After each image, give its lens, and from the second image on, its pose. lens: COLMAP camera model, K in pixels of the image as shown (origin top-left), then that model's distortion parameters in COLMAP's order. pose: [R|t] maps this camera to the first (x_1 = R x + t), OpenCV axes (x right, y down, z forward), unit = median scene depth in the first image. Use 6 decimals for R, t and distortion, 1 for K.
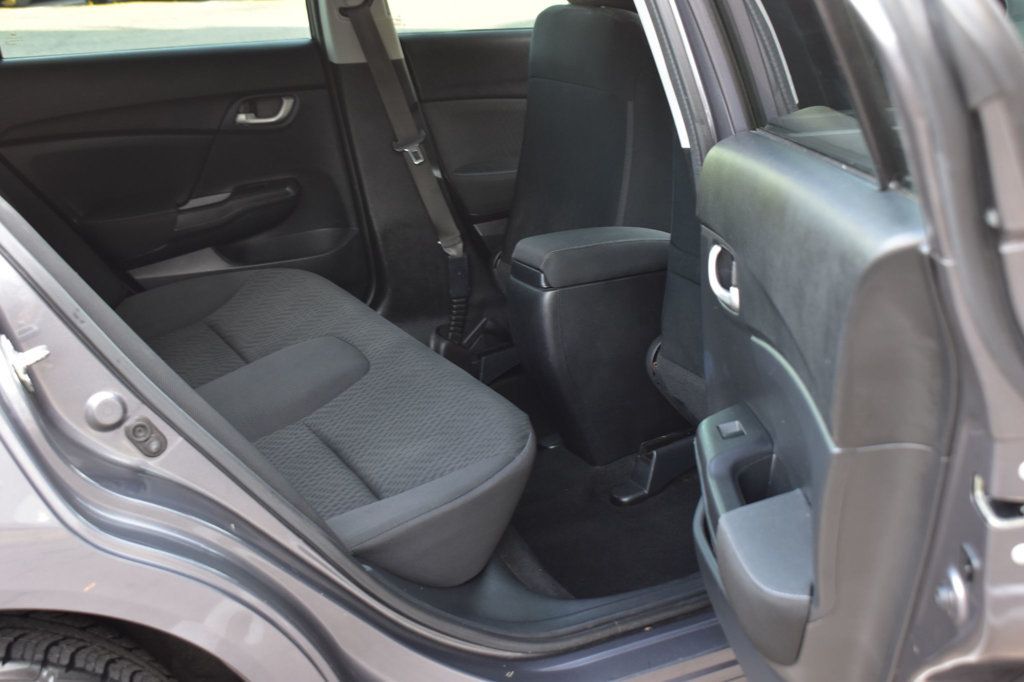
lens RADIAL K [[1408.9, 0, 514.8], [0, 1408.9, 341.4], [0, 0, 1]] dist [-0.048361, 0.000000]
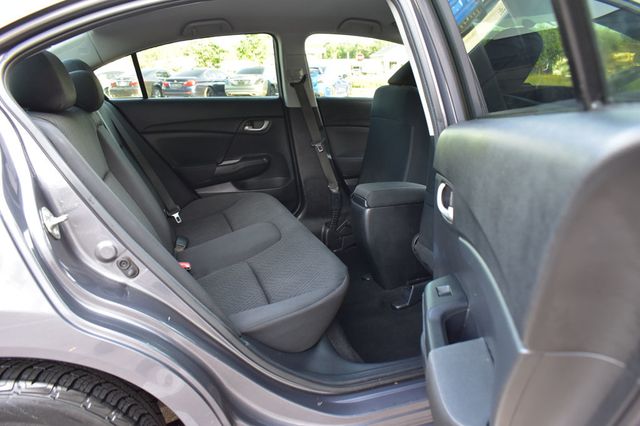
lens RADIAL K [[498.9, 0, 317.4], [0, 498.9, 214.2], [0, 0, 1]] dist [-0.105744, 0.013967]
pose [[0.990200, 0.065329, -0.123433, 0.056383], [-0.068955, 0.997298, -0.025333, -0.003366], [0.121444, 0.033596, 0.992030, 0.309851]]
